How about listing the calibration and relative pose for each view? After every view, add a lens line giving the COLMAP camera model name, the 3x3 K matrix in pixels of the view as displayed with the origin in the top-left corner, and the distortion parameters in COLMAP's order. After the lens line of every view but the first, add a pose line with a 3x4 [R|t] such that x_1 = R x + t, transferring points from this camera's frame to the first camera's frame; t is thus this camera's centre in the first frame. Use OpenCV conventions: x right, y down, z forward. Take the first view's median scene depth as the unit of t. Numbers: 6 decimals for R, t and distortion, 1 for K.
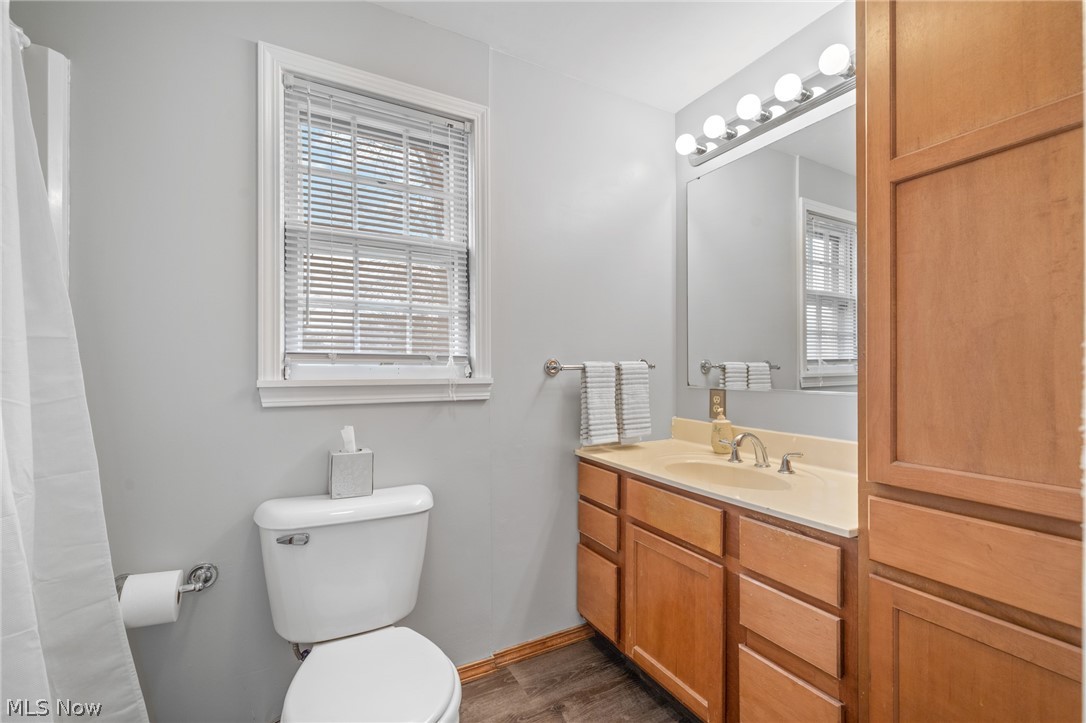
lens RADIAL K [[462.6, 0, 542.8], [0, 462.6, 373.7], [0, 0, 1]] dist [-0.002062, -0.000034]
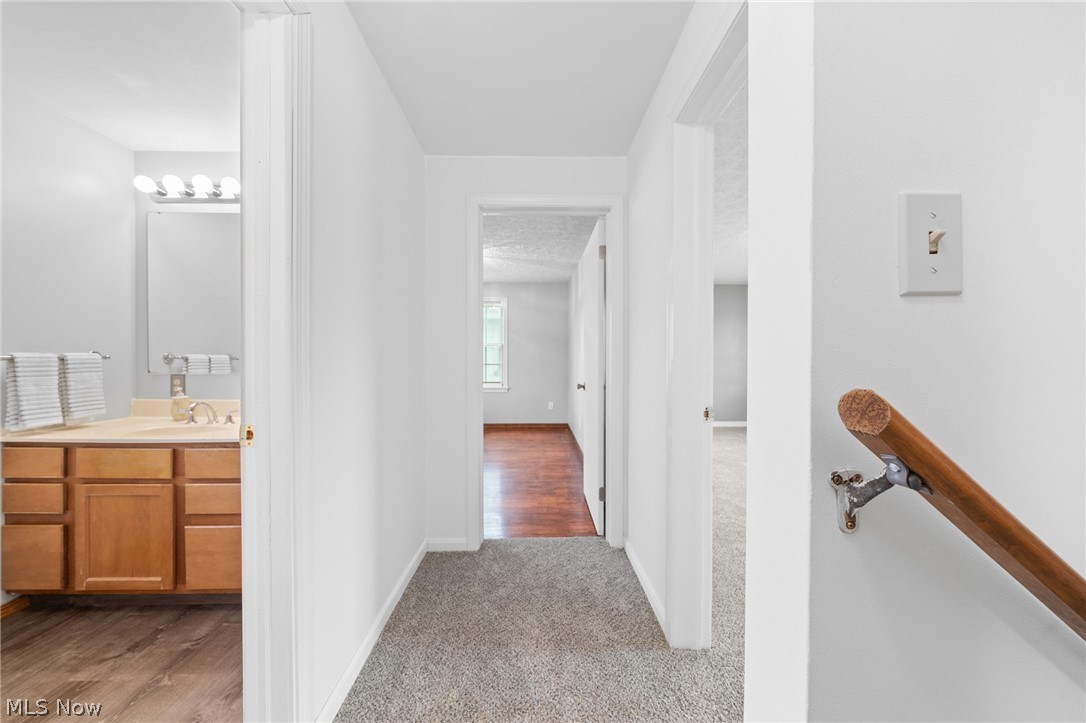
lens RADIAL K [[374.6, 0, 543.0], [0, 374.6, 361.5], [0, 0, 1]] dist [-0.002295, 0.000144]
pose [[0.461577, -0.002223, 0.887098, -0.110326], [0.005933, 0.999982, -0.000581, 0.002186], [-0.887081, 0.005531, 0.461582, -0.493989]]
